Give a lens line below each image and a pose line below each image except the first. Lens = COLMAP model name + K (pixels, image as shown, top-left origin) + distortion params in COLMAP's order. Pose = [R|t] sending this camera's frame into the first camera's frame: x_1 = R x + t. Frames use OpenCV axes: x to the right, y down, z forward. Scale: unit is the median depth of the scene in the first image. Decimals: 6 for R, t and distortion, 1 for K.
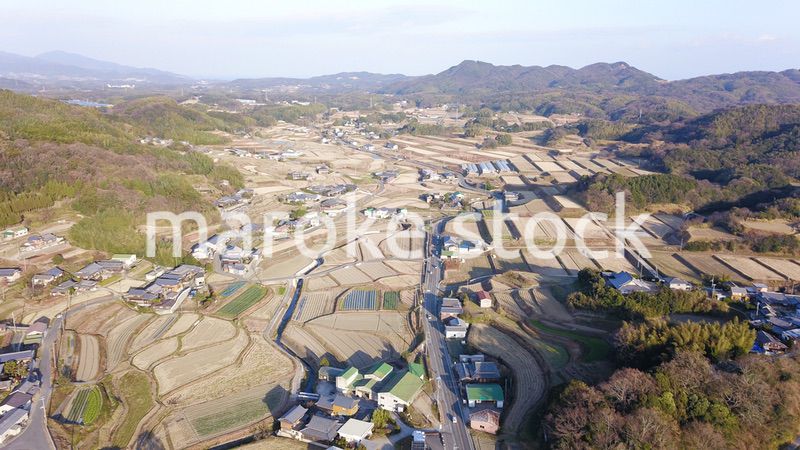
lens RADIAL K [[603.9, 0, 407.6], [0, 603.9, 226.4], [0, 0, 1]] dist [0.026258, -0.025995]
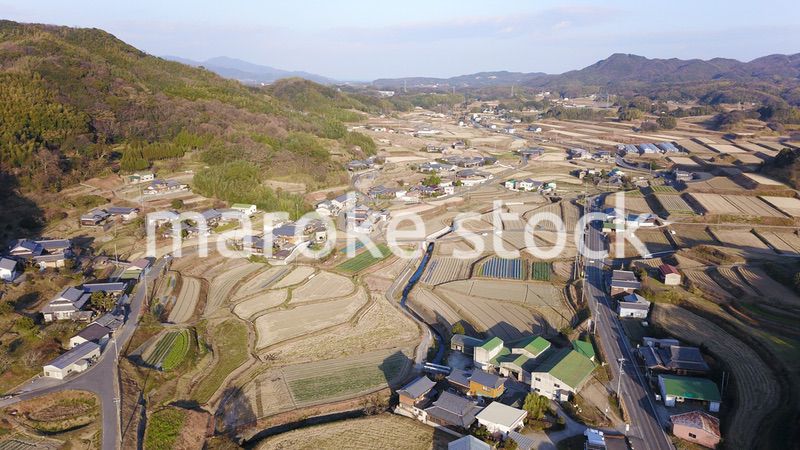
lens RADIAL K [[603.9, 0, 407.6], [0, 603.9, 226.4], [0, 0, 1]] dist [0.026258, -0.025995]
pose [[0.975756, 0.050068, -0.213058, -0.031203], [-0.051545, 0.998670, -0.001382, 0.070130], [0.212705, 0.012330, 0.977039, 0.164275]]
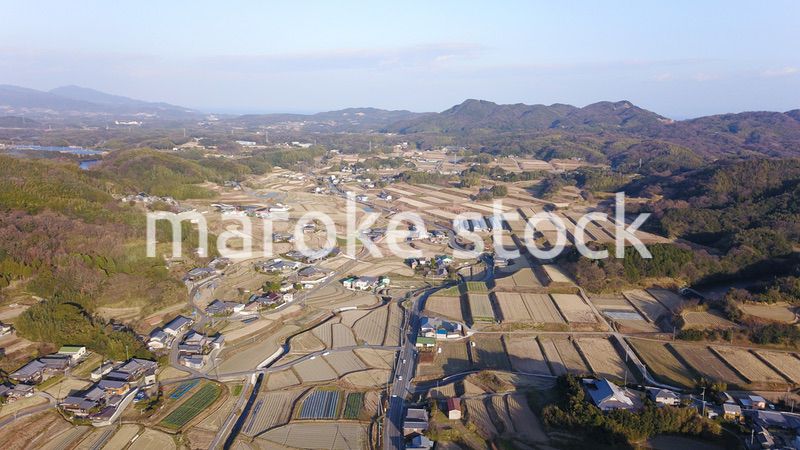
lens RADIAL K [[603.9, 0, 407.6], [0, 603.9, 226.4], [0, 0, 1]] dist [0.026258, -0.025995]
pose [[0.999909, 0.001806, -0.013337, 0.062441], [-0.002478, 0.998721, -0.050500, -0.096383], [0.013229, 0.050528, 0.998635, 0.065999]]
